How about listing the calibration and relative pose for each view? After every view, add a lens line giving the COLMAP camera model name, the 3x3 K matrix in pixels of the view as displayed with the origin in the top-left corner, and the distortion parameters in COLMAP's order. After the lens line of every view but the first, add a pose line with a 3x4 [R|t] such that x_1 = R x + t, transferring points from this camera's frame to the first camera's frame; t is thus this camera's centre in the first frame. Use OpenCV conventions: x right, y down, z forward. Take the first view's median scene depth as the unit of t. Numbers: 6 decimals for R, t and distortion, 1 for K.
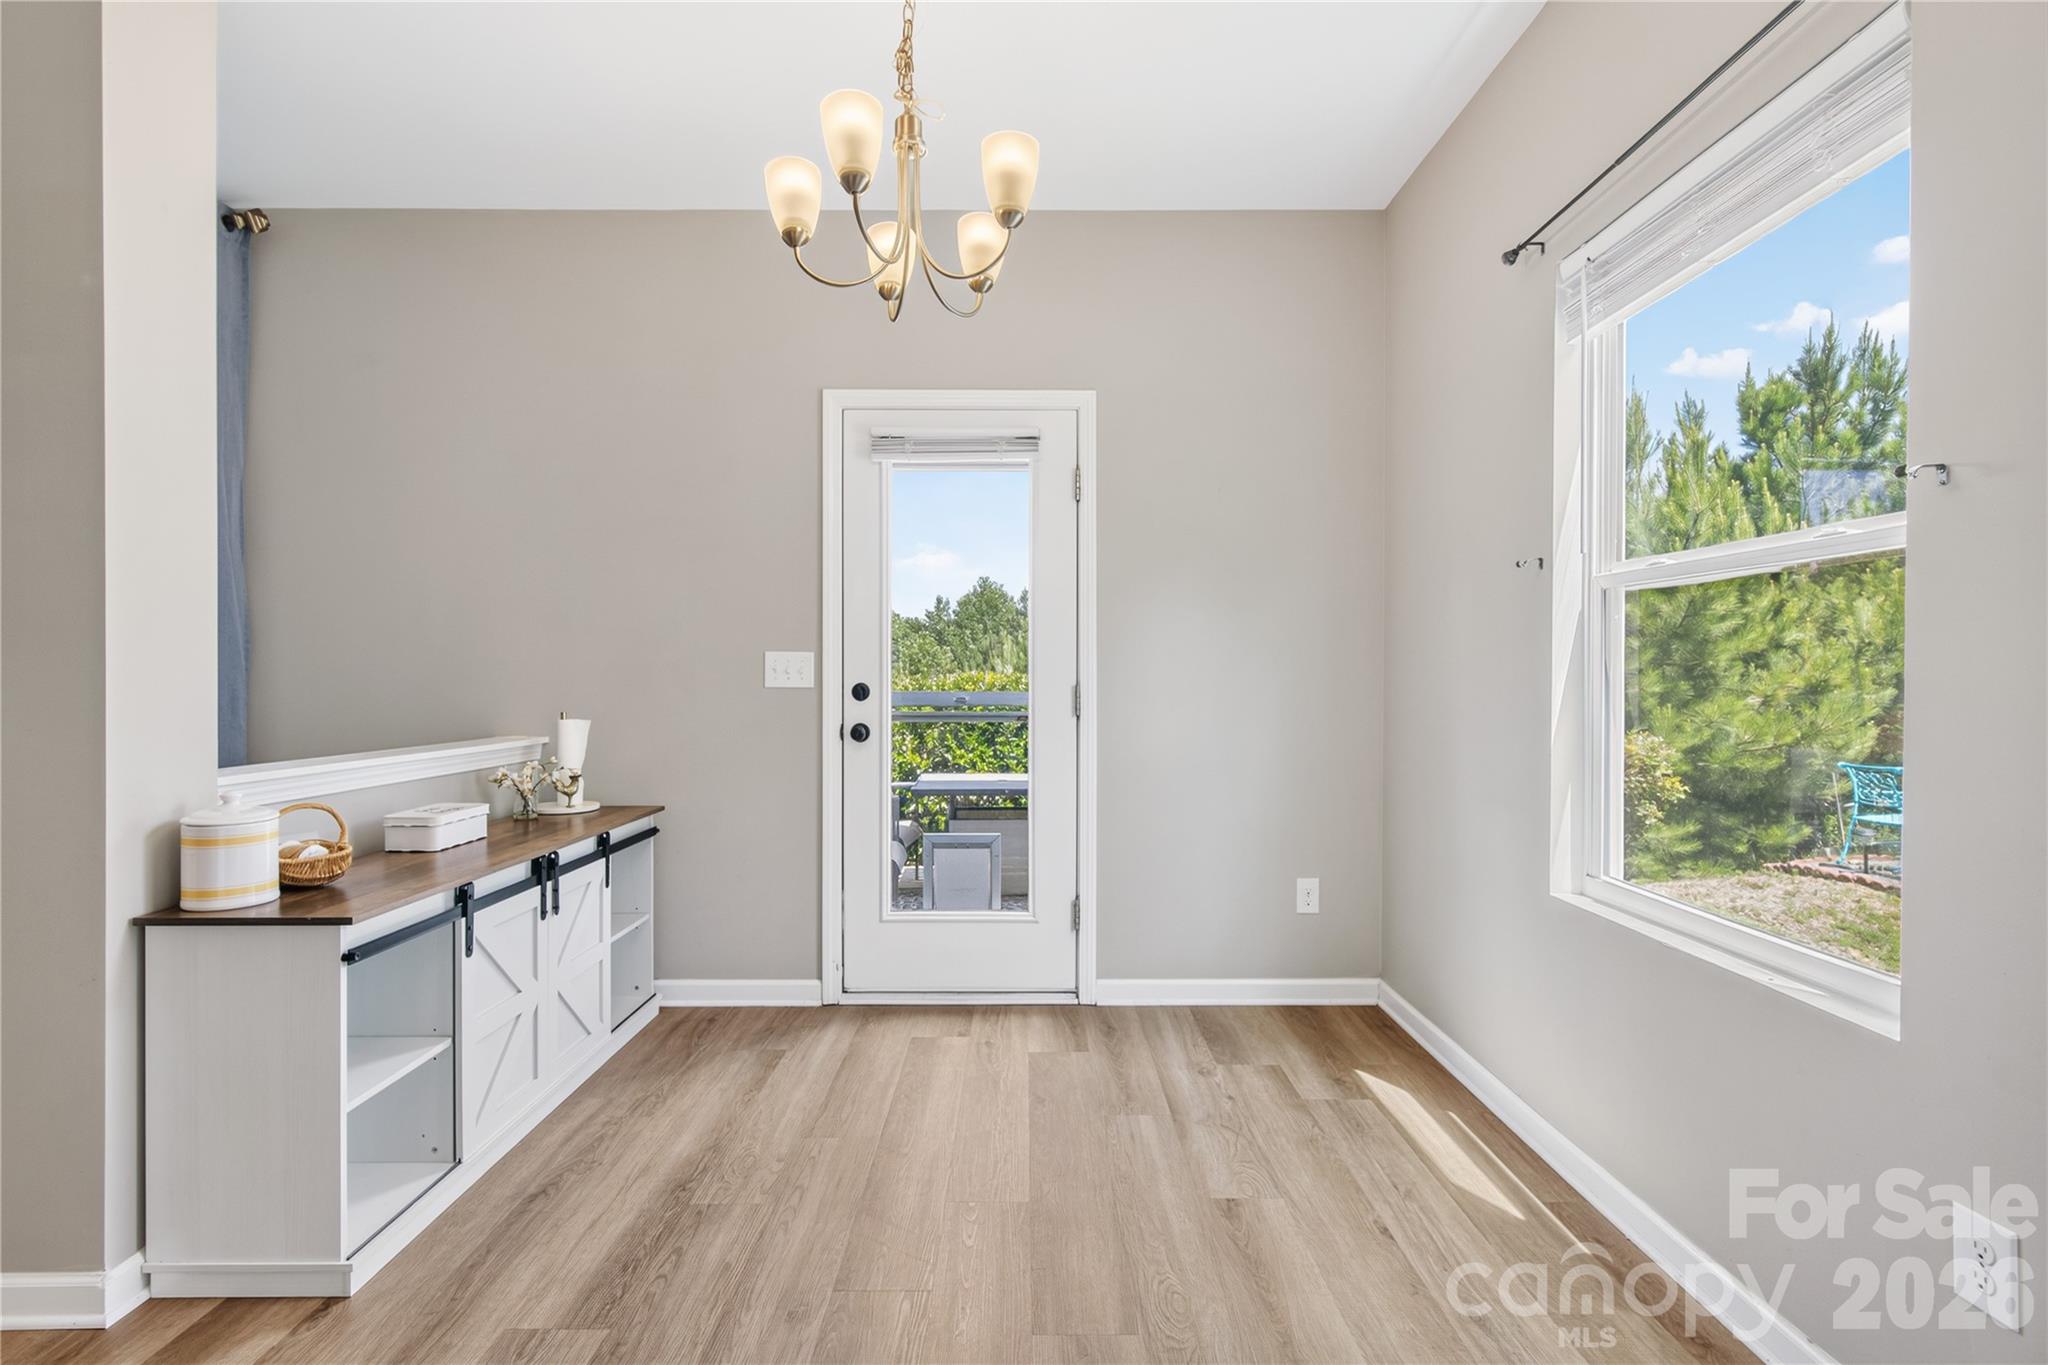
lens RADIAL K [[950.0, 0, 999.8], [0, 950.0, 683.0], [0, 0, 1]] dist [0.003834, -0.002446]
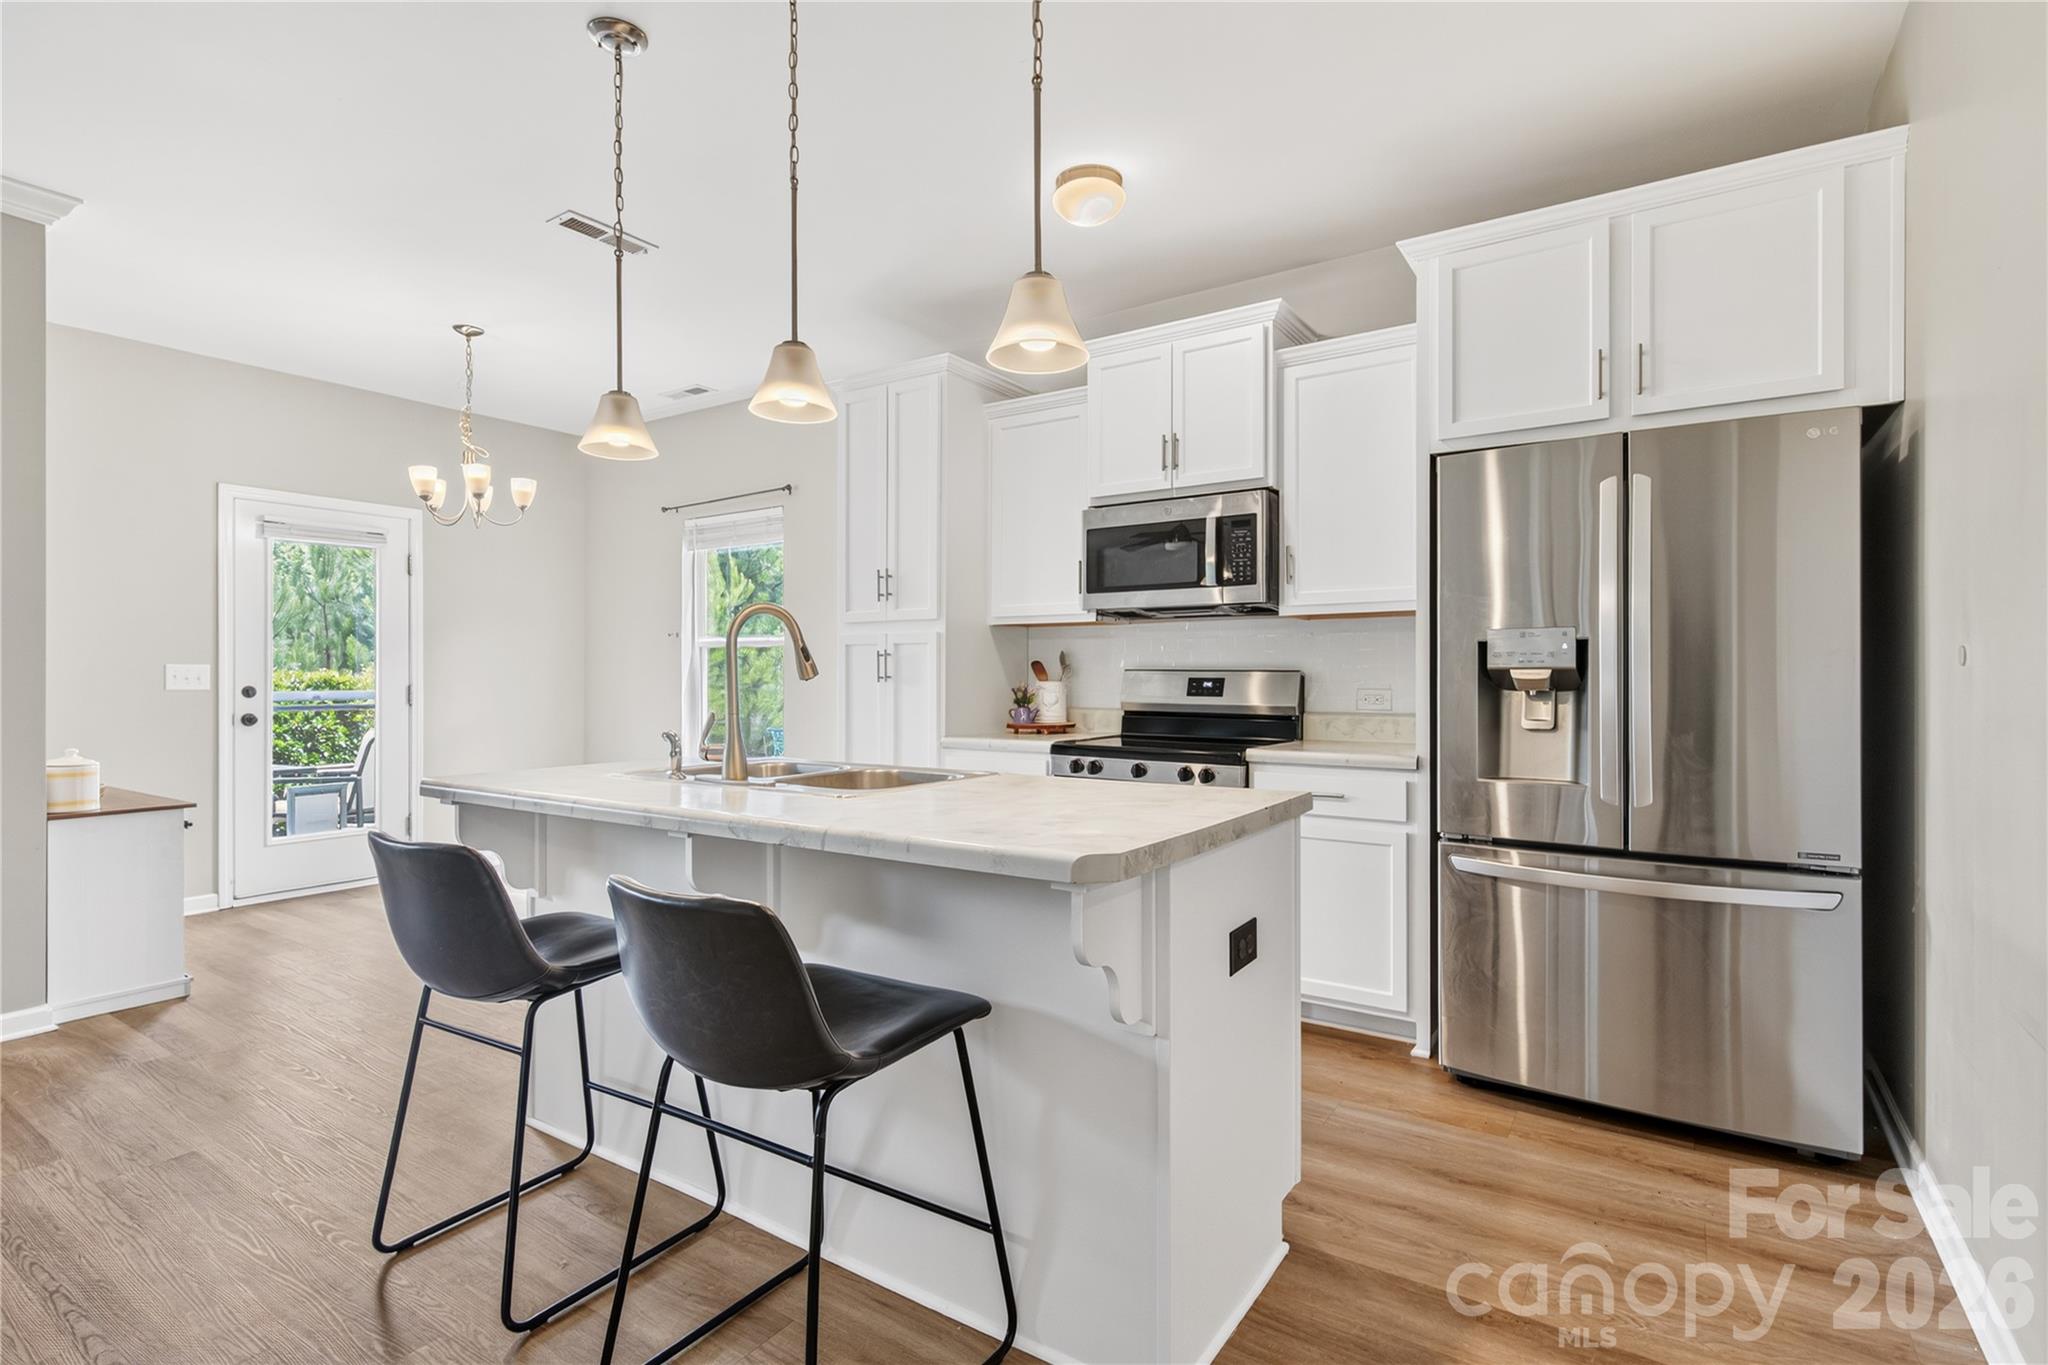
lens RADIAL K [[950.0, 0, 1036.9], [0, 950.0, 676.6], [0, 0, 1]] dist [0.003834, -0.002446]
pose [[0.539796, -0.004105, 0.841786, -0.766080], [0.008090, 0.999967, -0.000311, -0.004234], [-0.841757, 0.006977, 0.539812, -0.860602]]
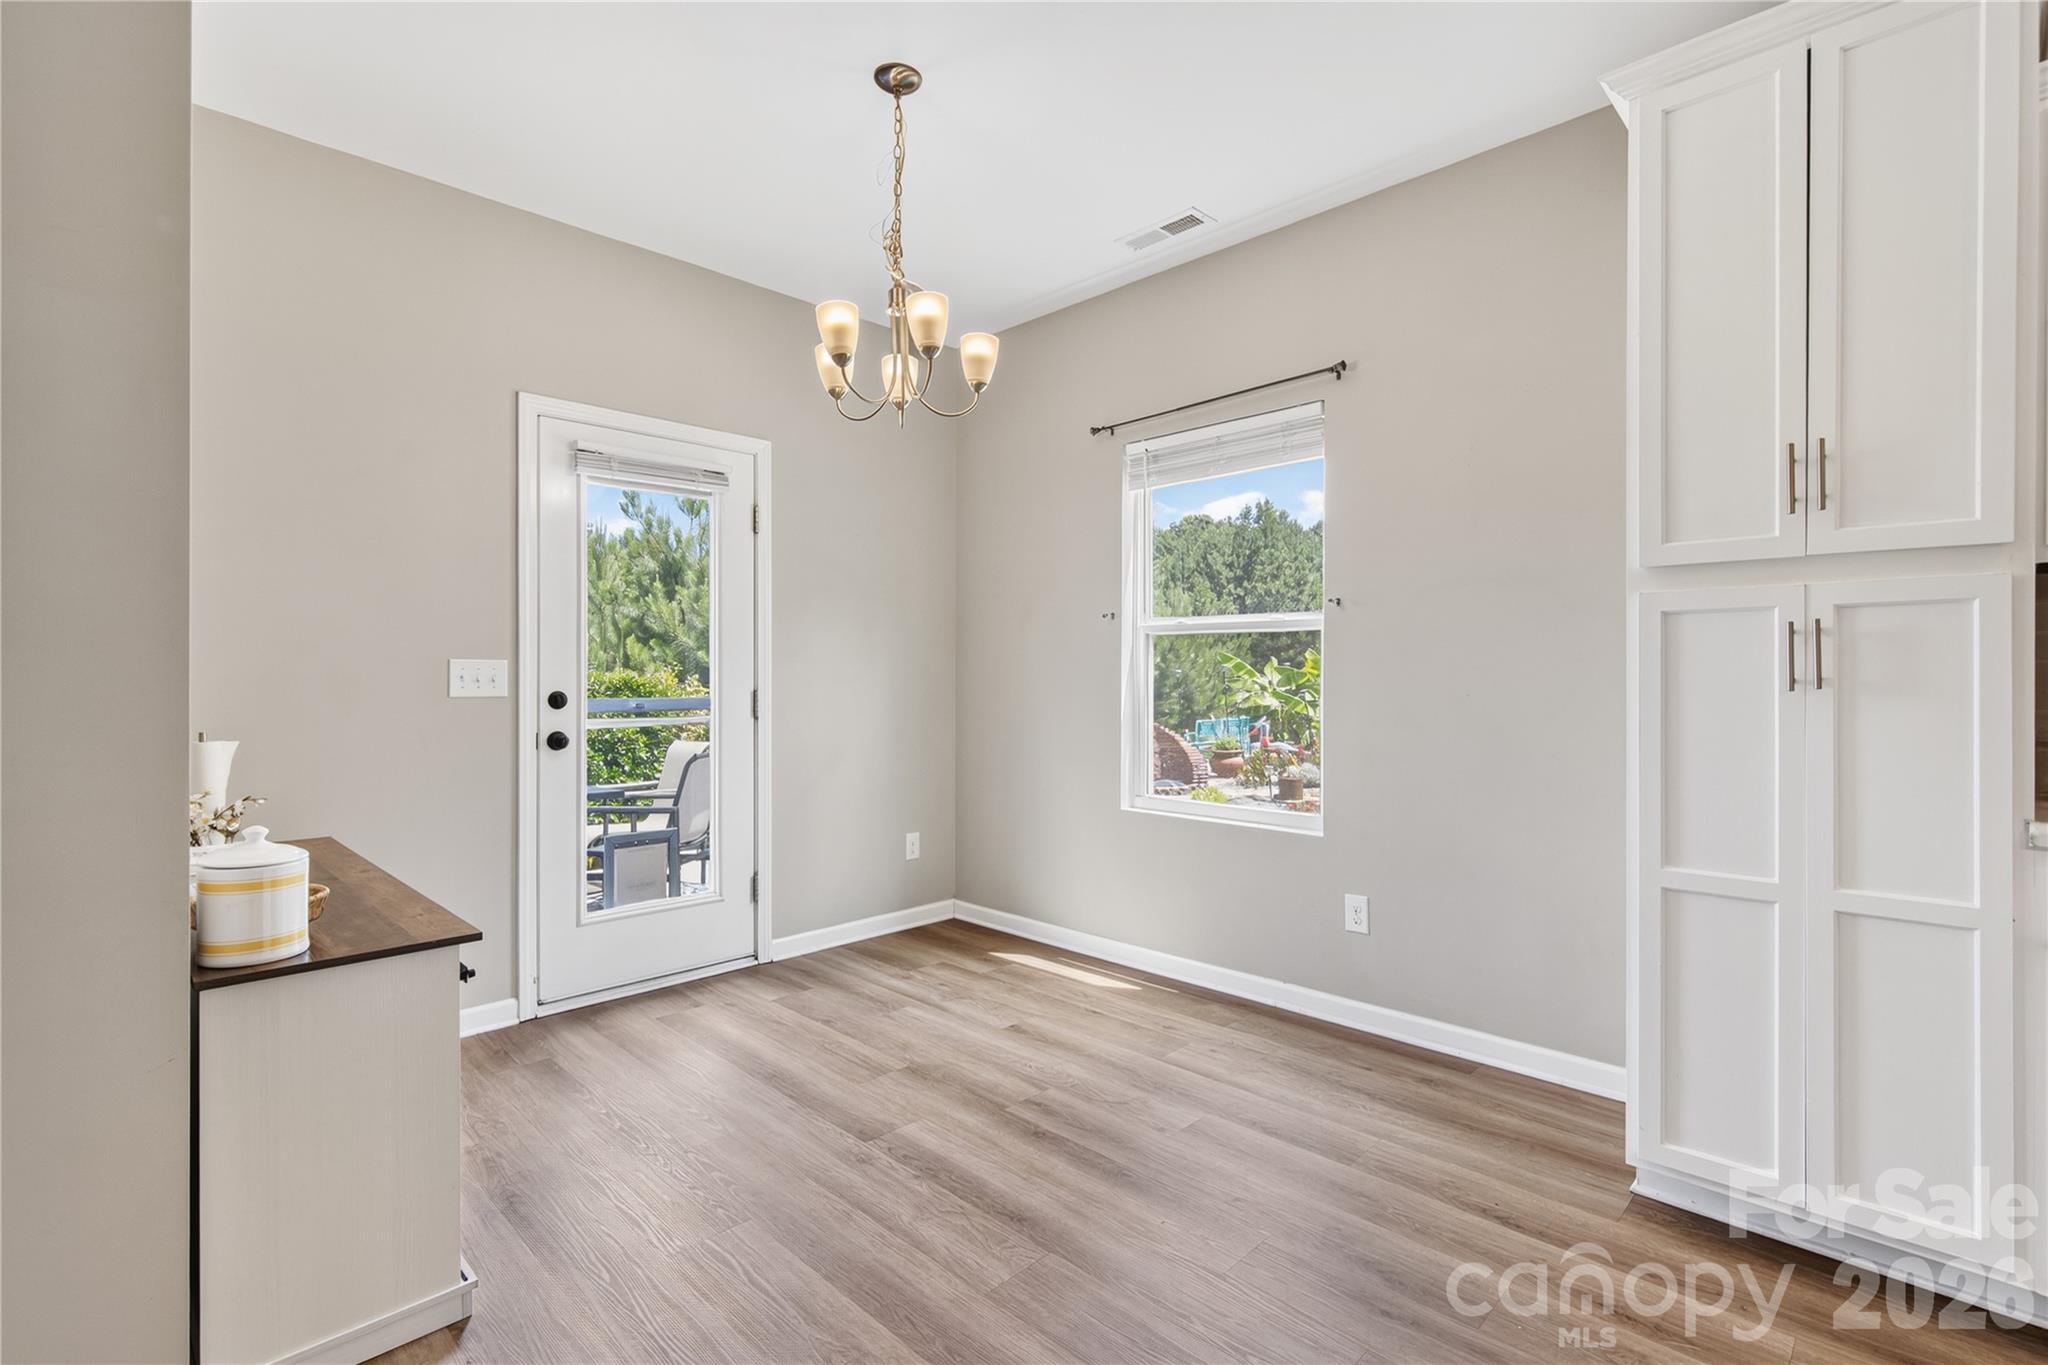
lens RADIAL K [[950.0, 0, 1052.6], [0, 950.0, 678.4], [0, 0, 1]] dist [0.003834, -0.002446]
pose [[0.693661, -0.003818, 0.720291, -0.533806], [0.006494, 0.999978, -0.000953, -0.009655], [-0.720272, 0.005339, 0.693671, -0.073740]]
